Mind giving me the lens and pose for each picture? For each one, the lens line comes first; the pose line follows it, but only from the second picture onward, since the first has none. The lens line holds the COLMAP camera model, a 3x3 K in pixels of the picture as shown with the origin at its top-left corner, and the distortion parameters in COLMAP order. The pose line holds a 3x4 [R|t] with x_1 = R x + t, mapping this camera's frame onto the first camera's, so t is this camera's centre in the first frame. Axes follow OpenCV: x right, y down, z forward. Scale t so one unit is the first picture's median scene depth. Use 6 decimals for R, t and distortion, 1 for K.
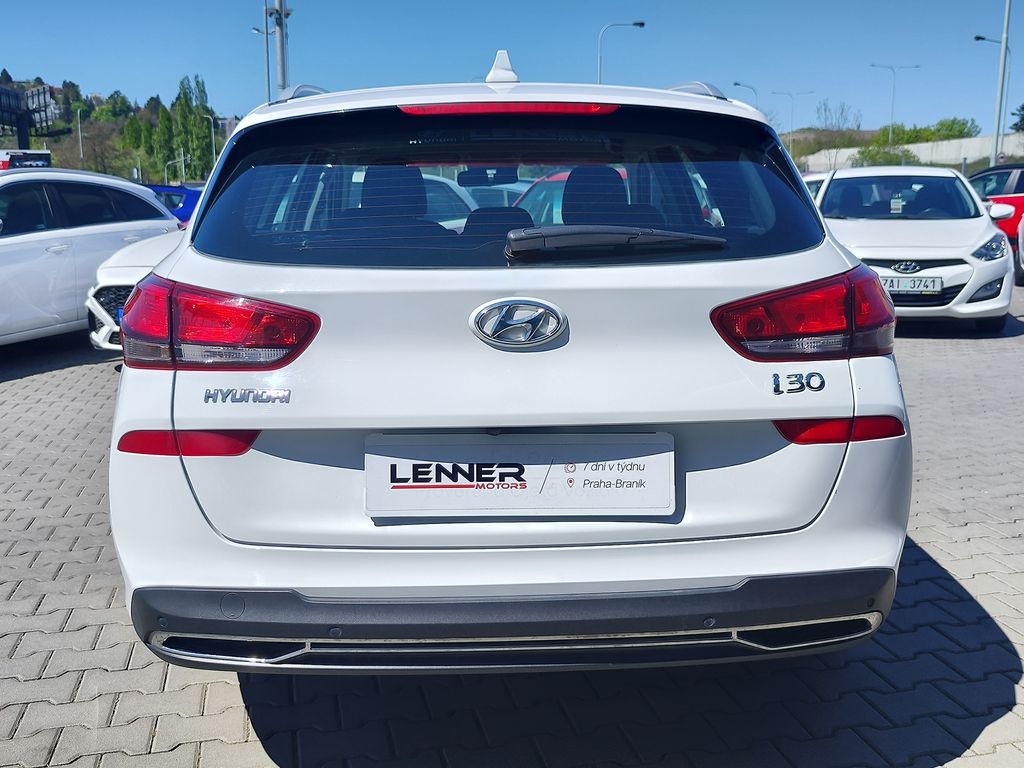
lens RADIAL K [[1037.2, 0, 512.0], [0, 1037.2, 384.0], [0, 0, 1]] dist [0.008483, -0.018504]
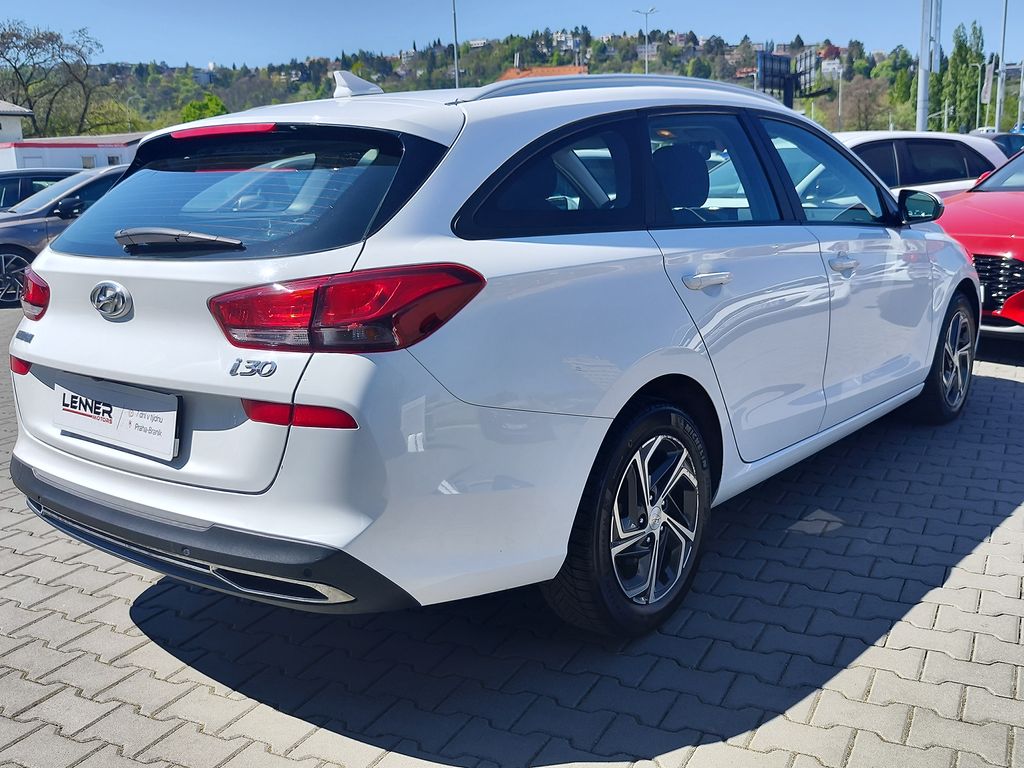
lens RADIAL K [[1011.7, 0, 457.4], [0, 1011.7, 381.1], [0, 0, 1]] dist [-0.004908, -0.012110]
pose [[0.737542, 0.117048, -0.665080, 1.203931], [-0.088108, 0.993125, 0.077073, -0.094402], [0.669528, 0.001755, 0.742784, 0.321385]]
